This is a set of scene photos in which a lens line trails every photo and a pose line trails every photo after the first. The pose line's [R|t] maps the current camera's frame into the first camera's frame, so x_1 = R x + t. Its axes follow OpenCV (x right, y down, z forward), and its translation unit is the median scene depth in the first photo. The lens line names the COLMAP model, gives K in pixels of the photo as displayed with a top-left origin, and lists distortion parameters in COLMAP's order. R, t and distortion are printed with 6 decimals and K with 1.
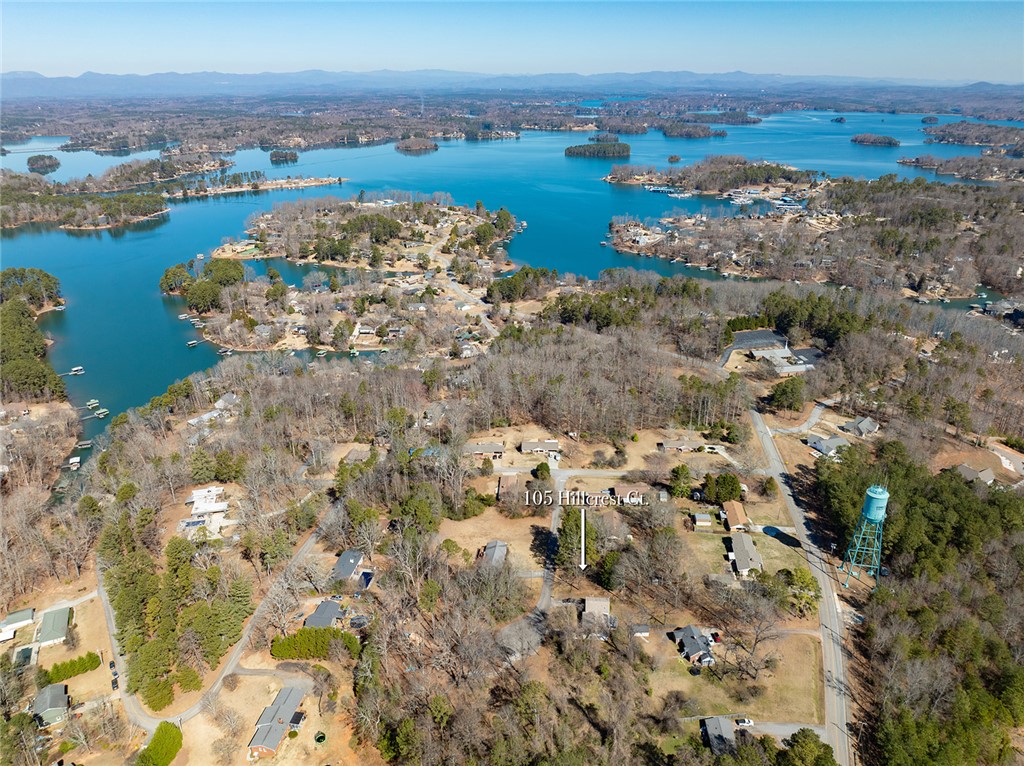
lens RADIAL K [[764.1, 0, 512.0], [0, 764.1, 383.0], [0, 0, 1]] dist [-0.043373, 0.011873]
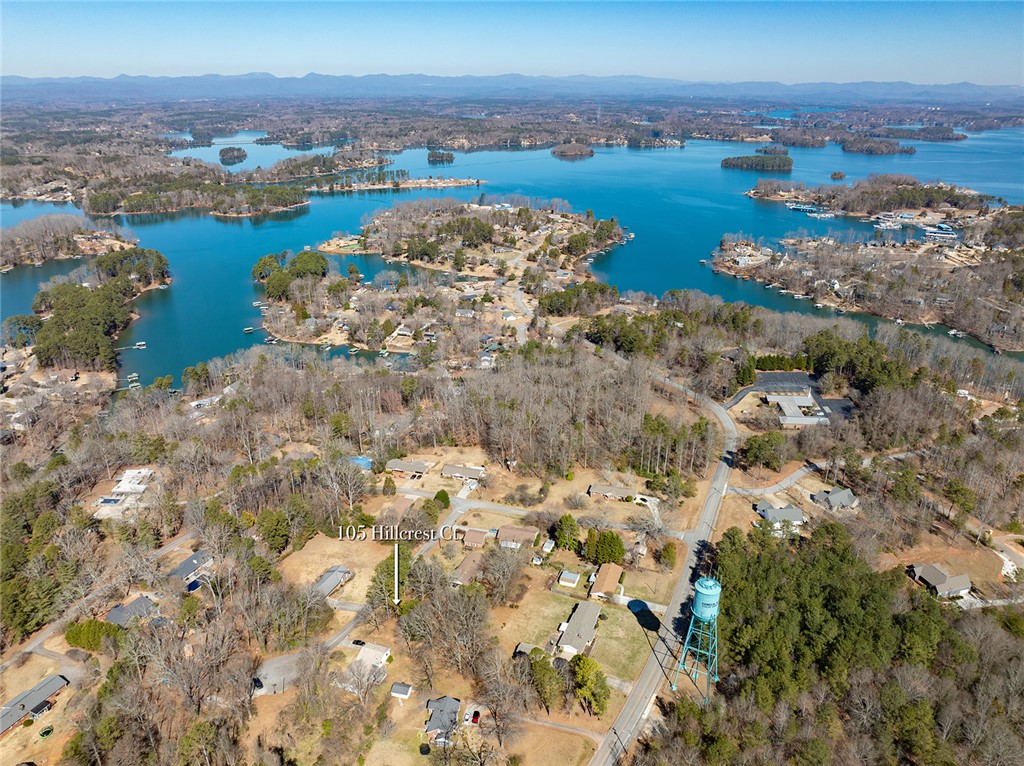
lens RADIAL K [[764.1, 0, 512.0], [0, 764.1, 383.0], [0, 0, 1]] dist [-0.043373, 0.011873]
pose [[0.965141, 0.104881, -0.239800, 0.106207], [-0.106484, 0.994295, 0.006299, -0.013214], [0.239092, 0.019456, 0.970802, 0.032999]]
